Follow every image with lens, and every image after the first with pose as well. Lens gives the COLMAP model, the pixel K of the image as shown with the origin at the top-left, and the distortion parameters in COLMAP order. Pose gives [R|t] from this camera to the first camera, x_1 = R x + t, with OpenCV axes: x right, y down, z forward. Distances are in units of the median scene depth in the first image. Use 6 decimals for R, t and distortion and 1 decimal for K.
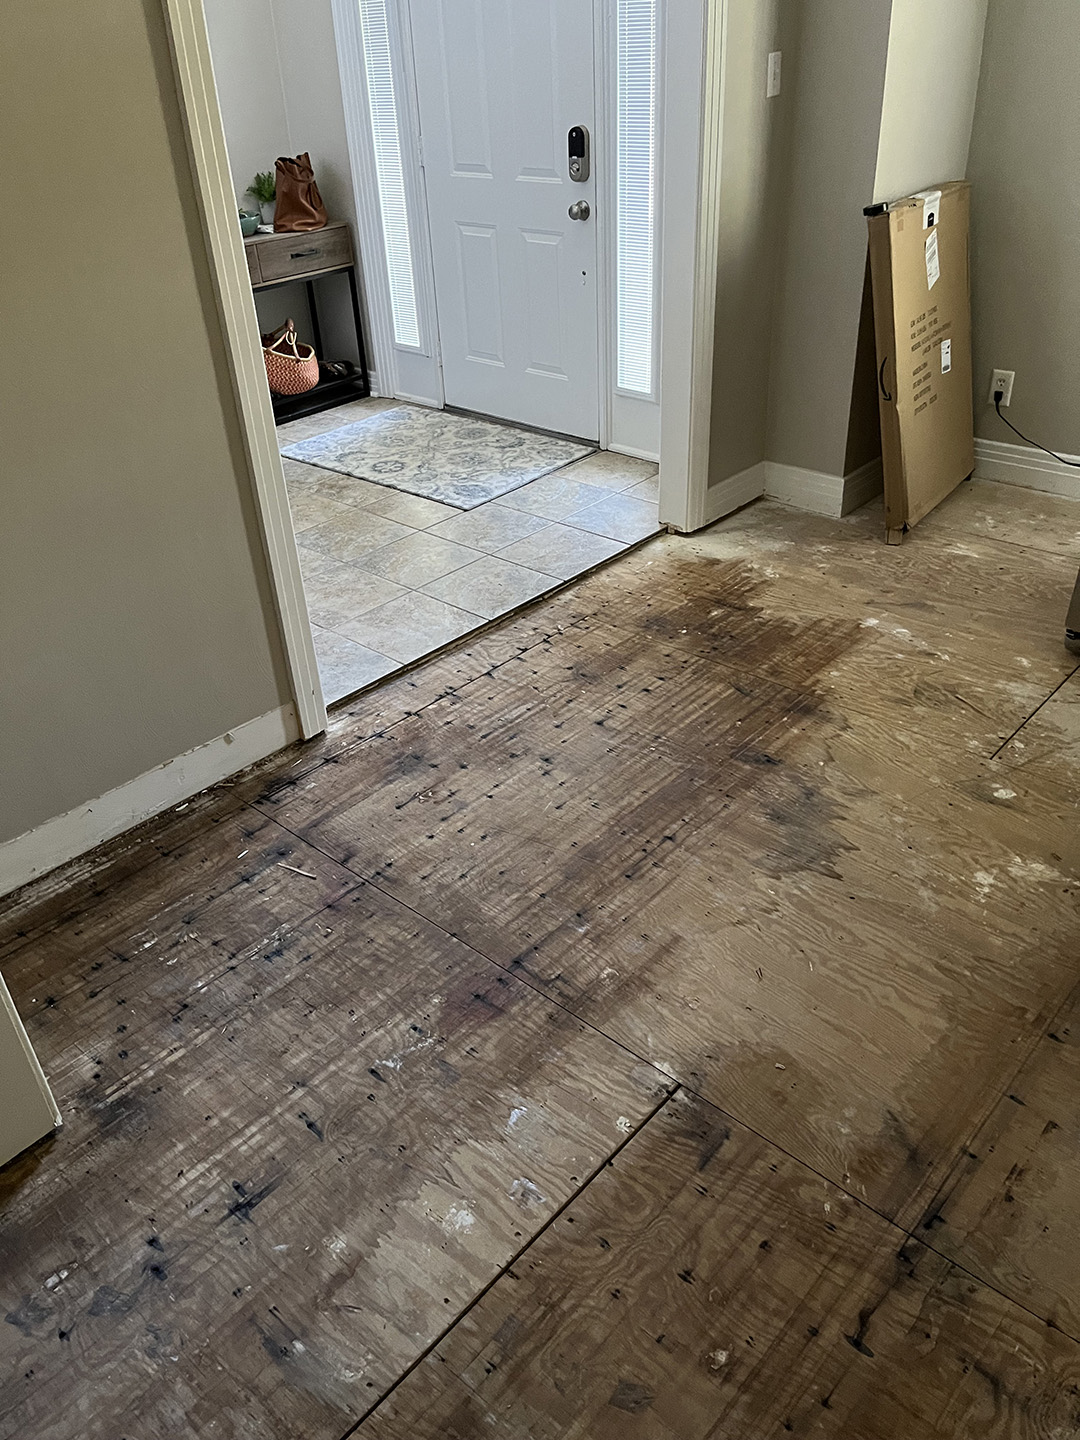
lens RADIAL K [[1089.9, 0, 539.0], [0, 1089.9, 726.5], [0, 0, 1]] dist [0.054019, -0.070860]
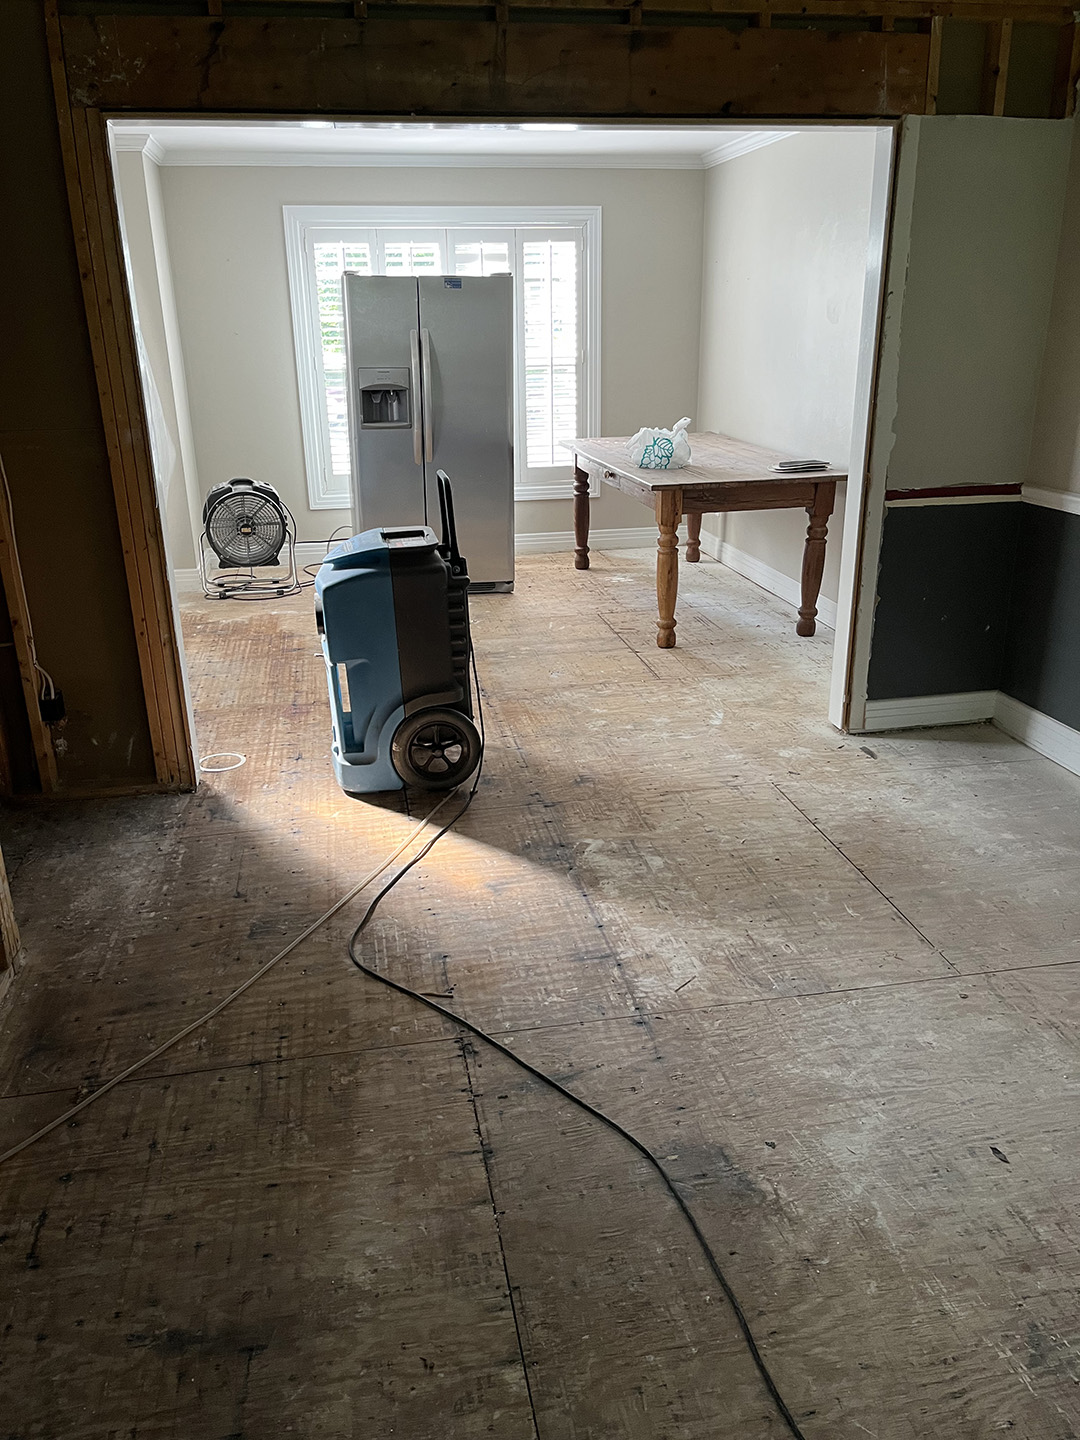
lens RADIAL K [[1089.9, 0, 544.7], [0, 1089.9, 719.4], [0, 0, 1]] dist [0.054019, -0.070860]
pose [[0.606165, -0.248303, 0.755586, -1.003395], [0.423538, 0.904885, -0.042415, 0.394441], [-0.673186, 0.345730, 0.653675, -0.576652]]
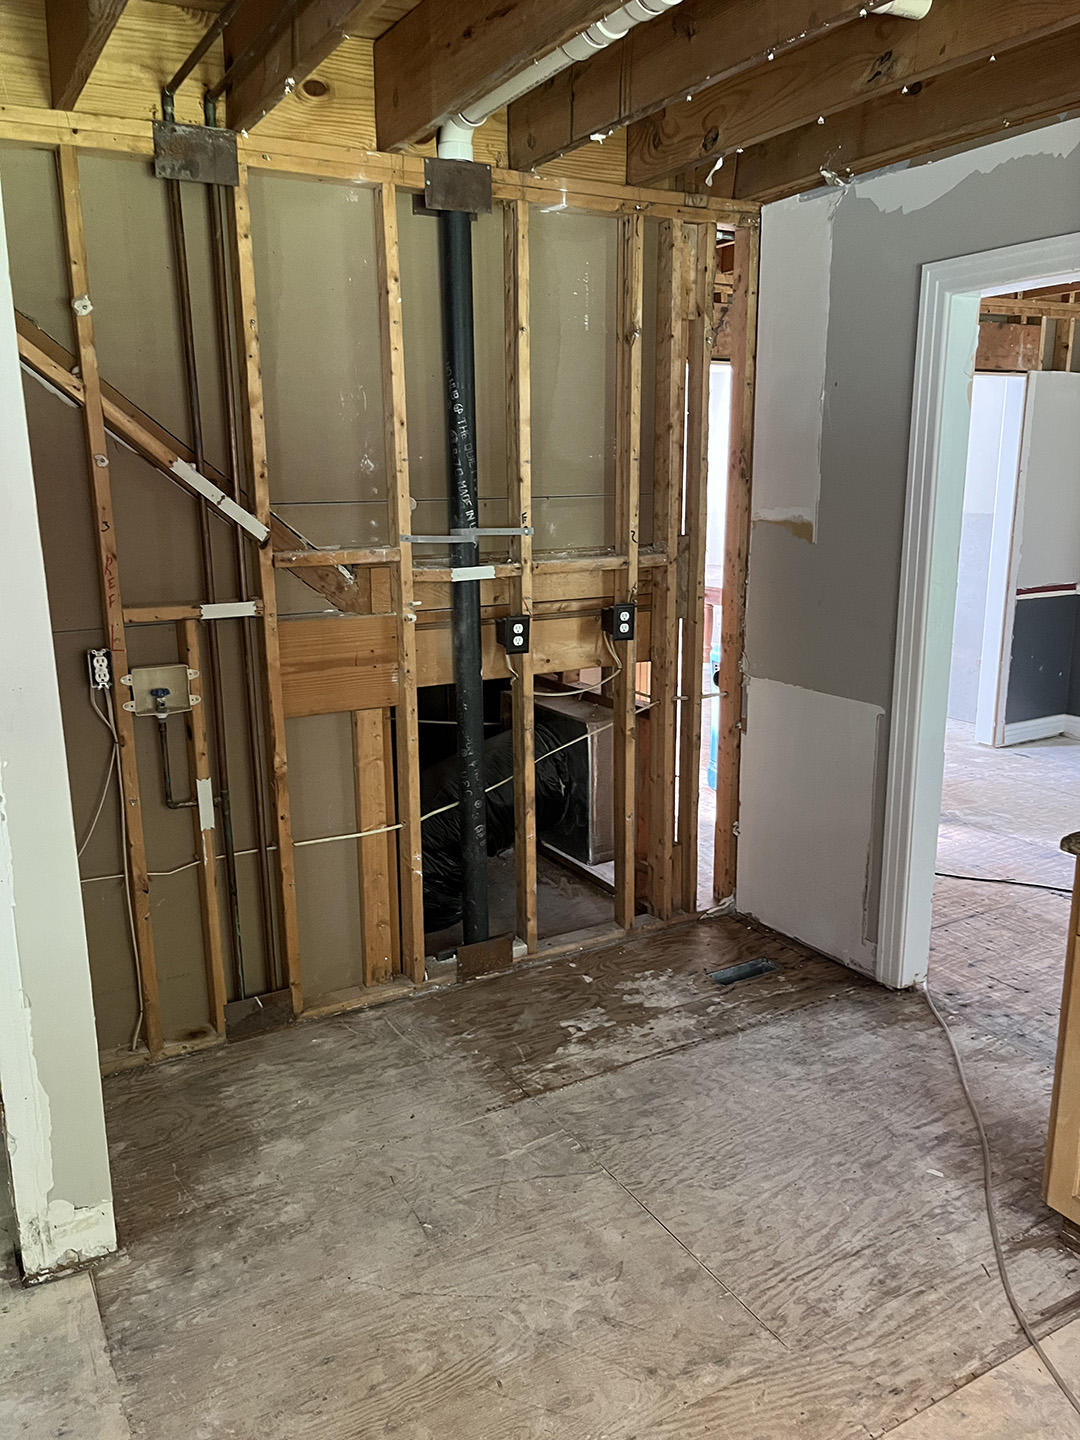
lens RADIAL K [[1089.9, 0, 535.8], [0, 1089.9, 726.9], [0, 0, 1]] dist [0.054019, -0.070860]
pose [[0.308993, -0.185651, 0.932768, -1.980290], [0.510158, 0.860078, 0.002186, 0.017684], [-0.802659, 0.475184, 0.360469, 0.017924]]
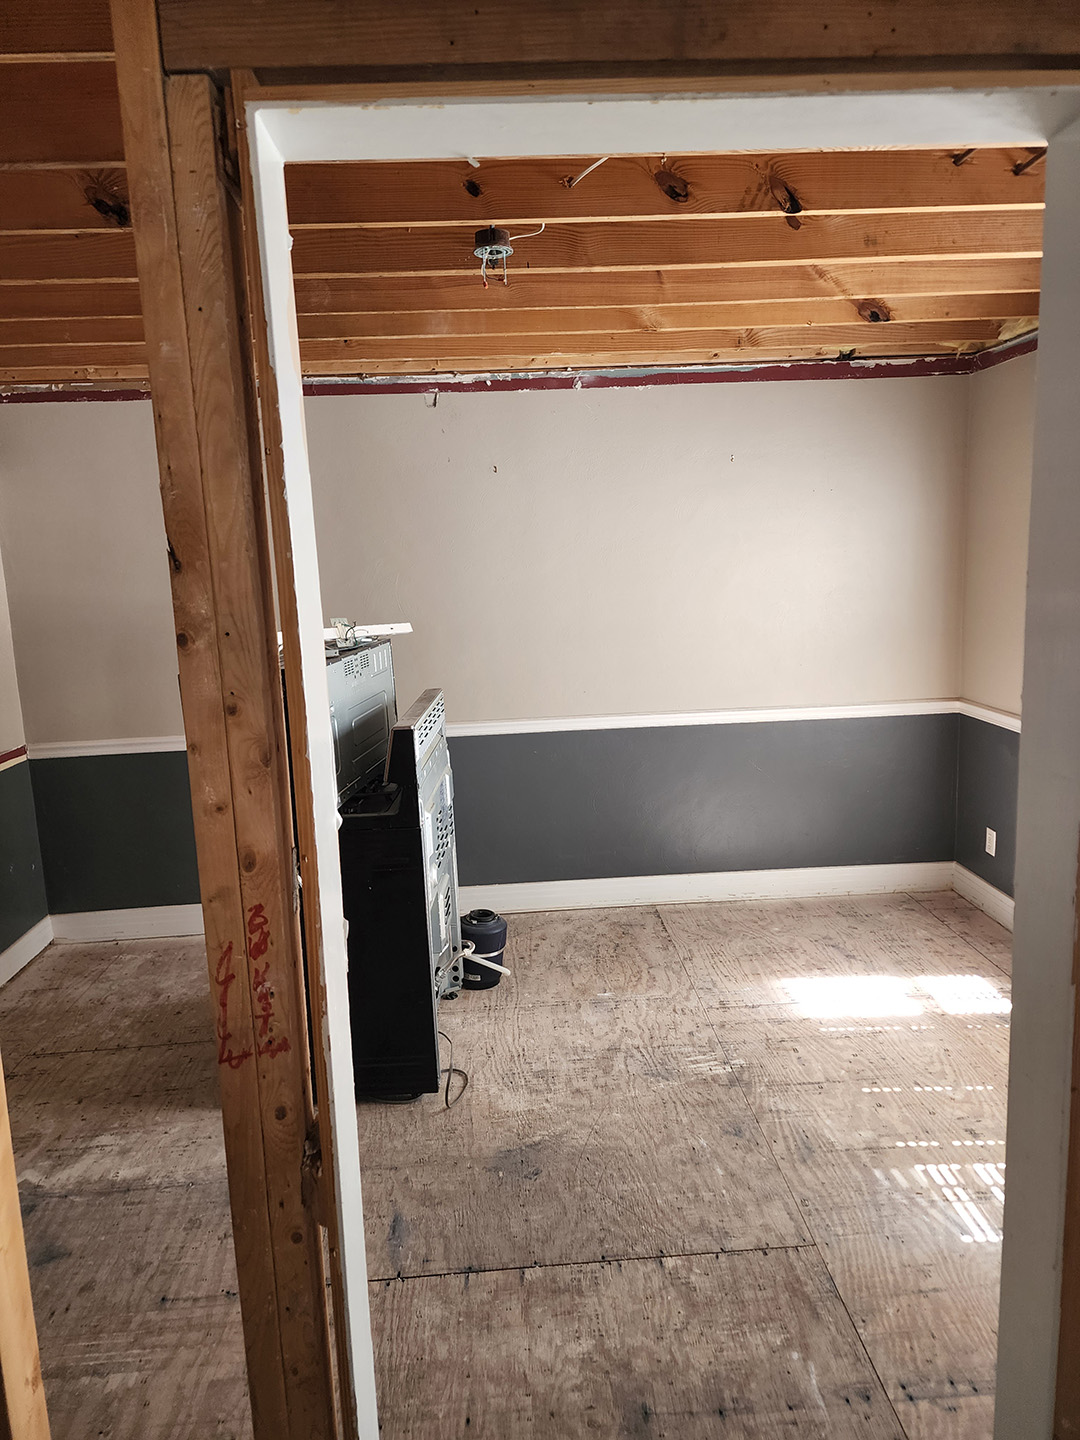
lens RADIAL K [[960.5, 0, 545.1], [0, 960.5, 716.0], [0, 0, 1]] dist [0.066783, -0.057270]
pose [[-0.714561, -0.054765, 0.697426, -1.119835], [0.427792, 0.754606, 0.497558, -0.097321], [-0.553530, 0.653889, -0.515784, 0.099163]]
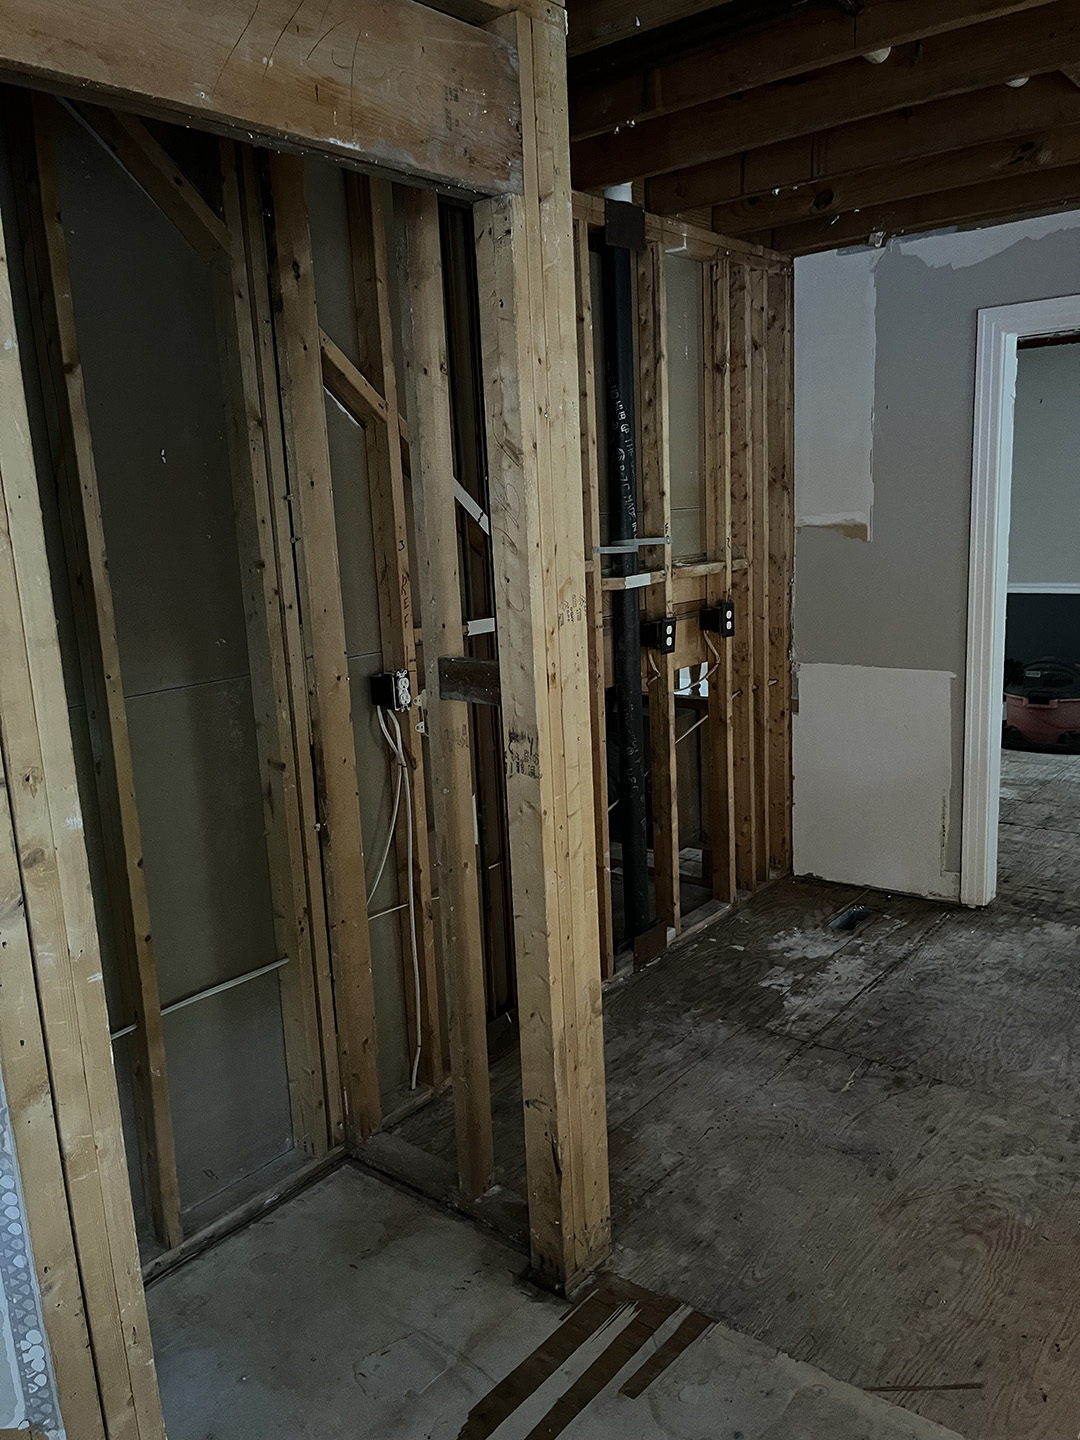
lens RADIAL K [[1089.9, 0, 555.4], [0, 1089.9, 720.1], [0, 0, 1]] dist [0.054019, -0.070860]
pose [[-0.066138, -0.154587, 0.985763, -2.127032], [0.575979, 0.800798, 0.164226, -0.273913], [-0.814785, 0.578640, 0.036076, 0.515877]]
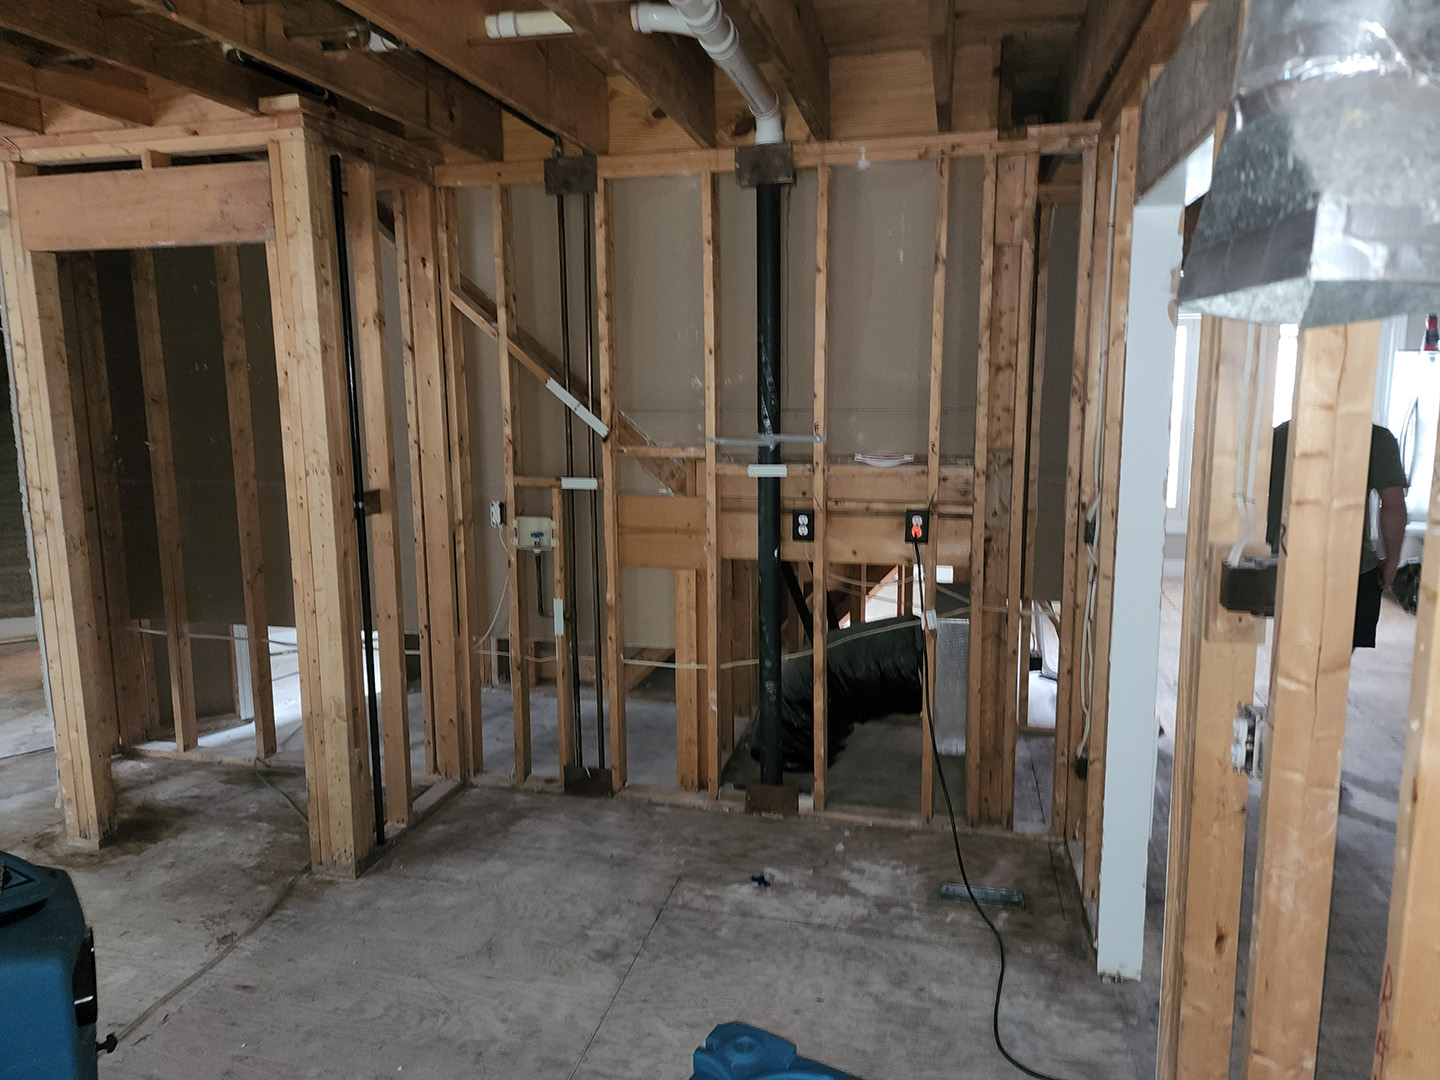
lens RADIAL K [[960.5, 0, 711.9], [0, 960.5, 520.7], [0, 0, 1]] dist [0.066783, -0.057270]
pose [[0.876103, -0.042523, 0.480245, -1.562612], [0.238375, 0.904037, -0.354816, 0.312195], [-0.419072, 0.425333, 0.802166, -0.499229]]
